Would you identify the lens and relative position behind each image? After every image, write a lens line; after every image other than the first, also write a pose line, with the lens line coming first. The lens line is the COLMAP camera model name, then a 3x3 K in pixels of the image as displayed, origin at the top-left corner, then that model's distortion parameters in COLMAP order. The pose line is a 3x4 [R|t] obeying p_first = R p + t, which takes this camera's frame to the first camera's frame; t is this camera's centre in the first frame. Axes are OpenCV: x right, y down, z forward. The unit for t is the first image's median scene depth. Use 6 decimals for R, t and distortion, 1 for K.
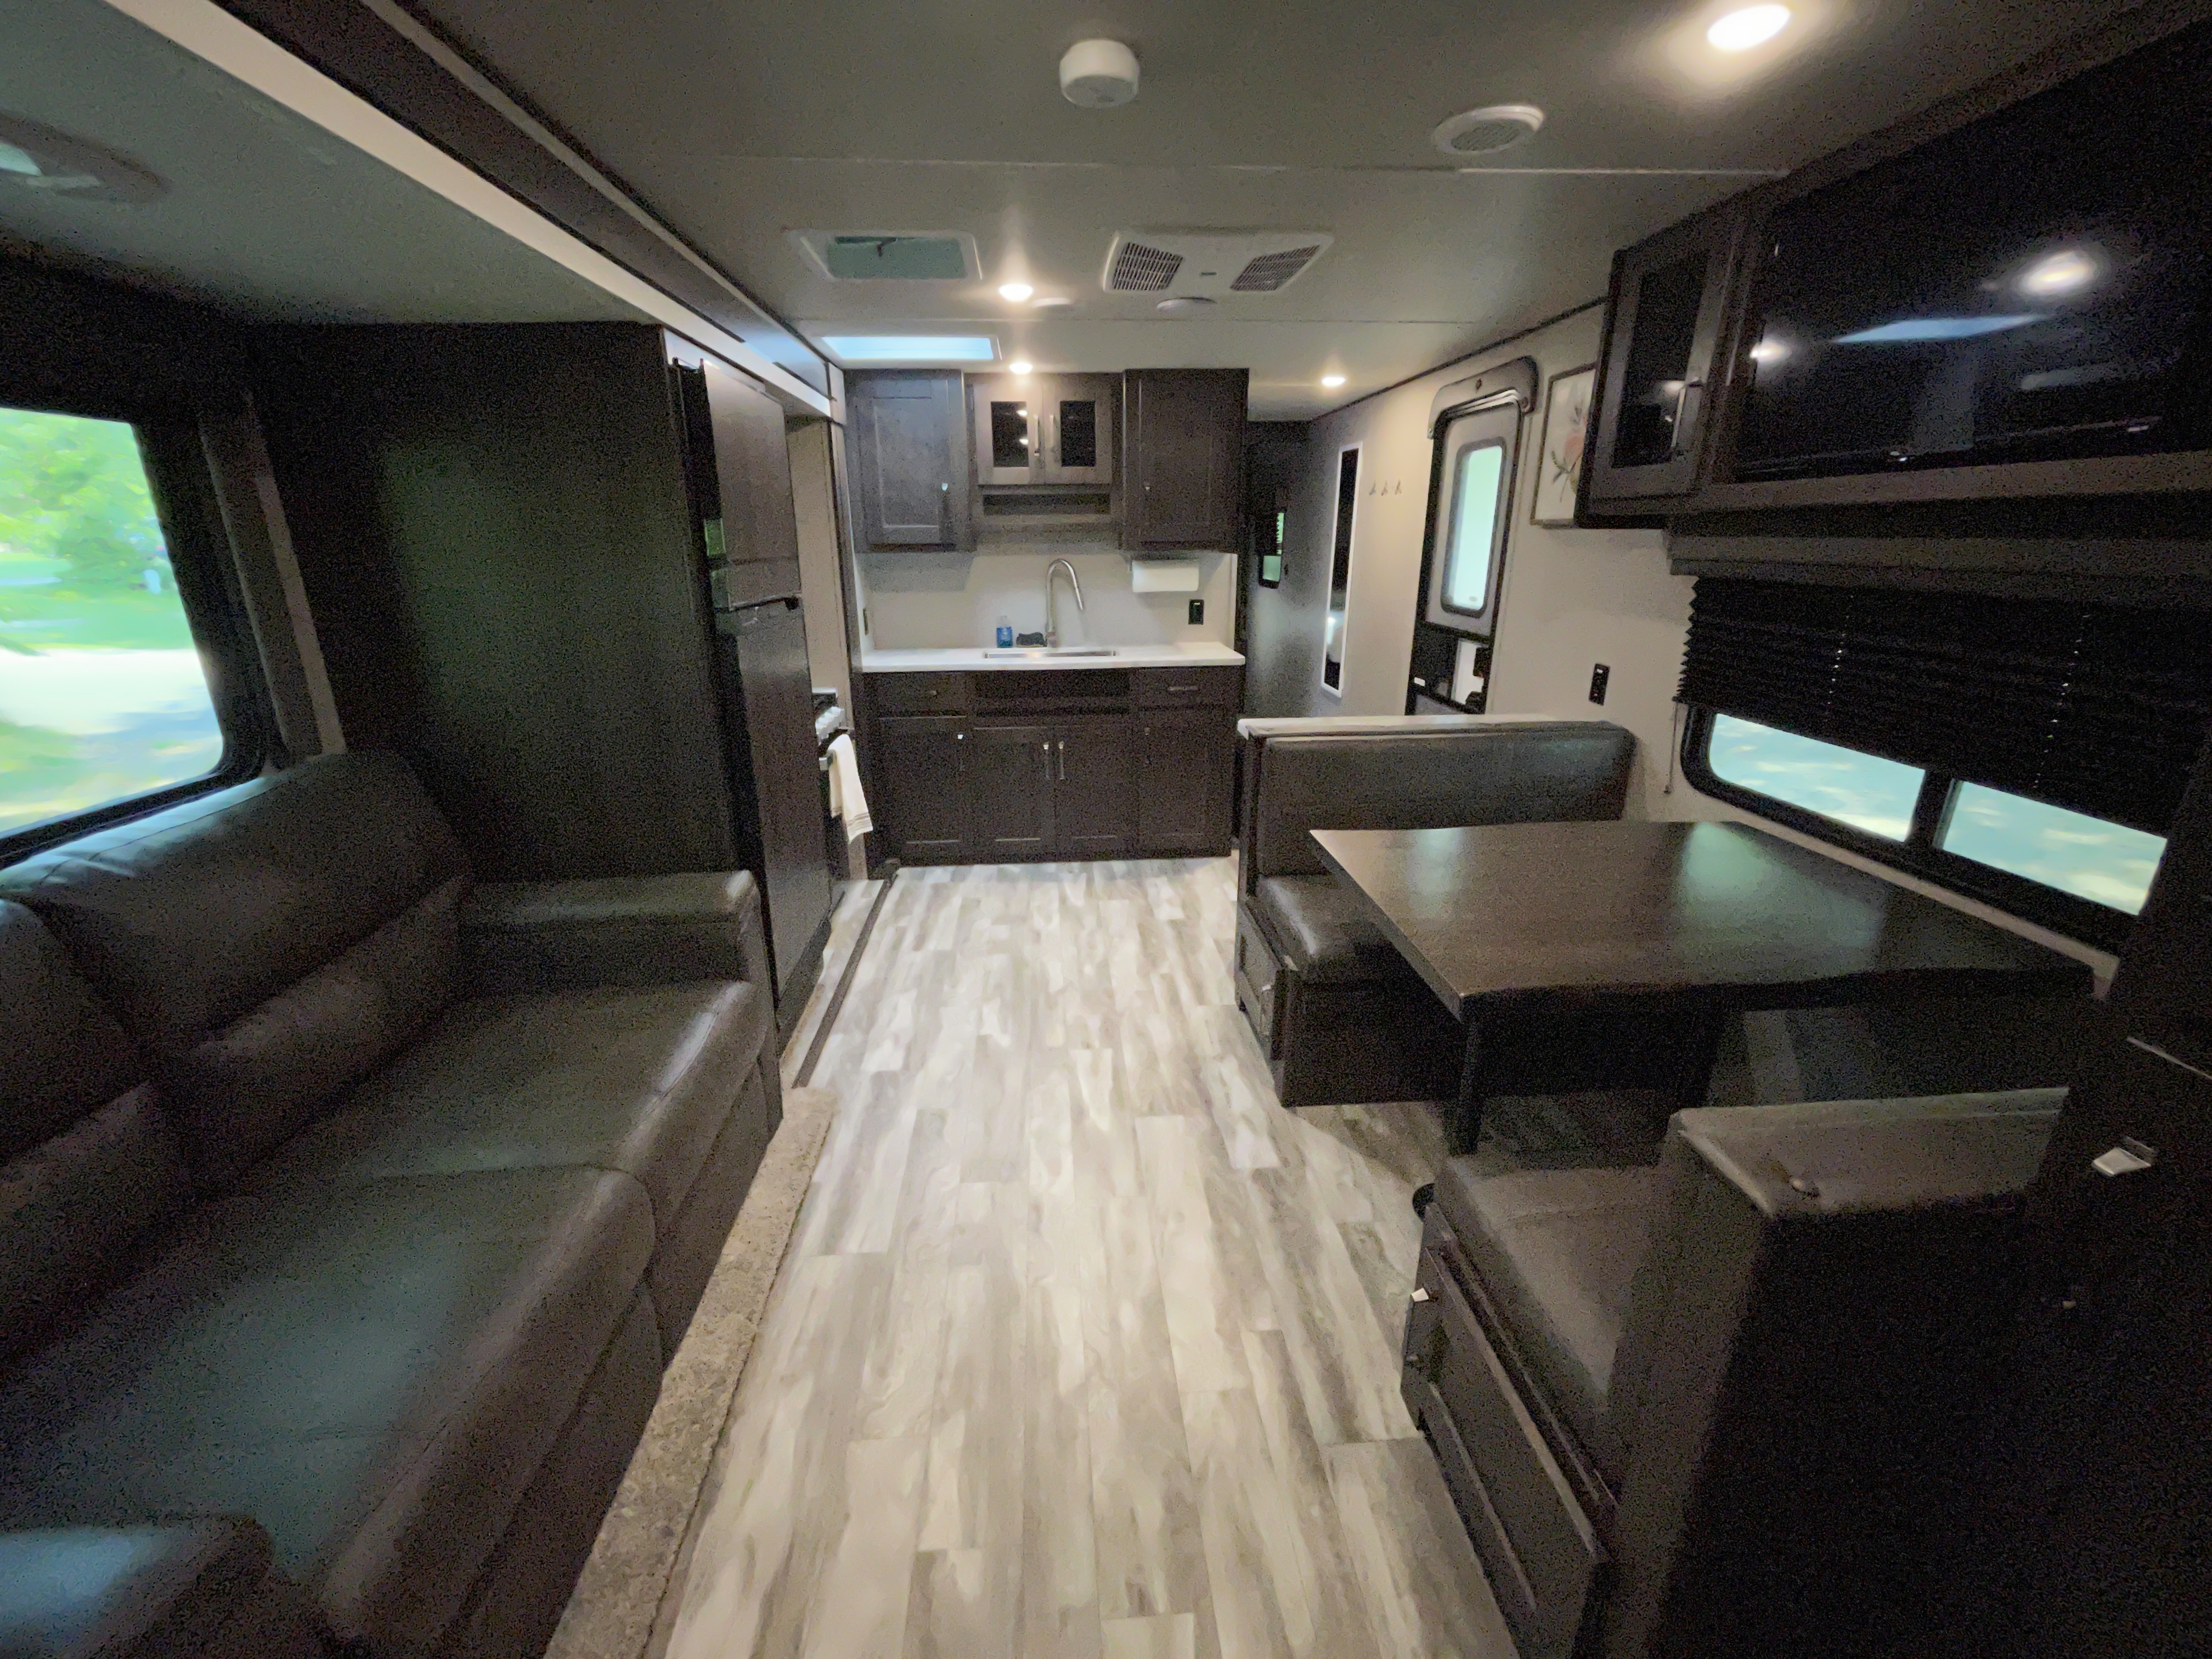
lens RADIAL K [[891.8, 0, 1100.2], [0, 891.8, 841.6], [0, 0, 1]] dist [-0.002314, 0.000905]
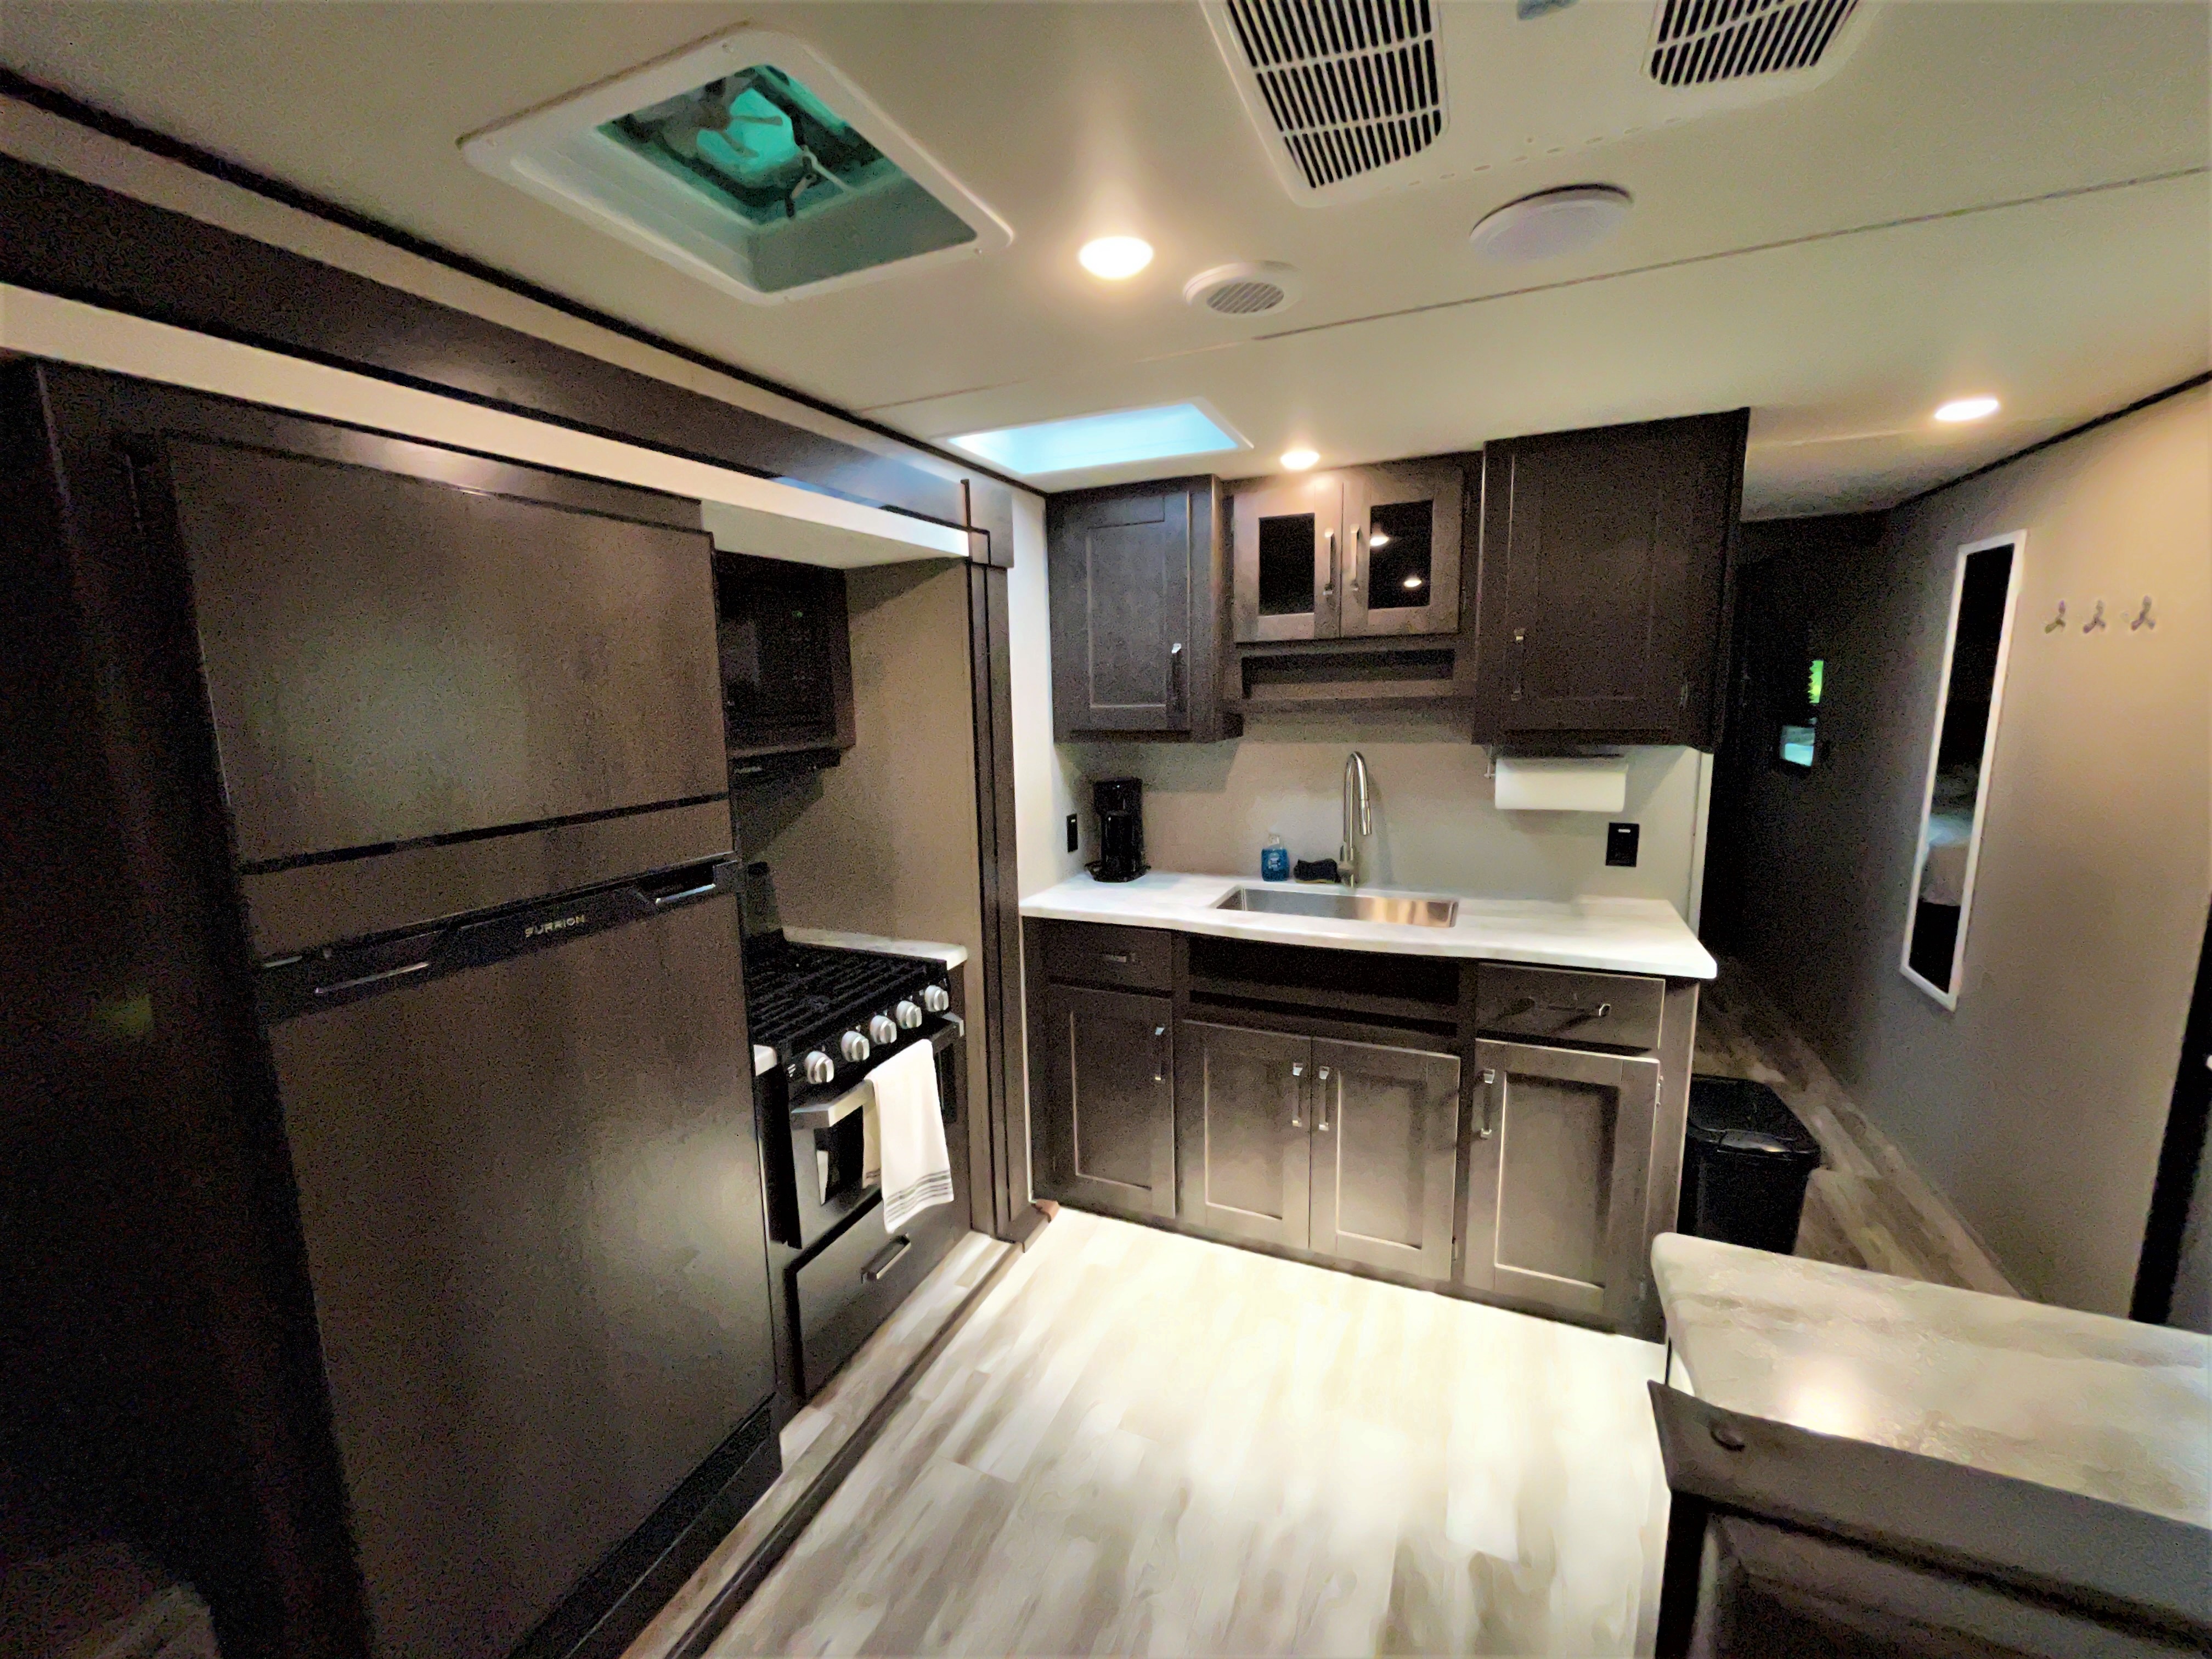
lens RADIAL K [[891.8, 0, 1101.5], [0, 891.8, 827.8], [0, 0, 1]] dist [-0.002314, 0.000905]
pose [[0.885424, 0.065794, -0.460104, 0.089049], [-0.134307, 0.983918, -0.117762, -0.187381], [0.444956, 0.166065, 0.880021, 0.429861]]
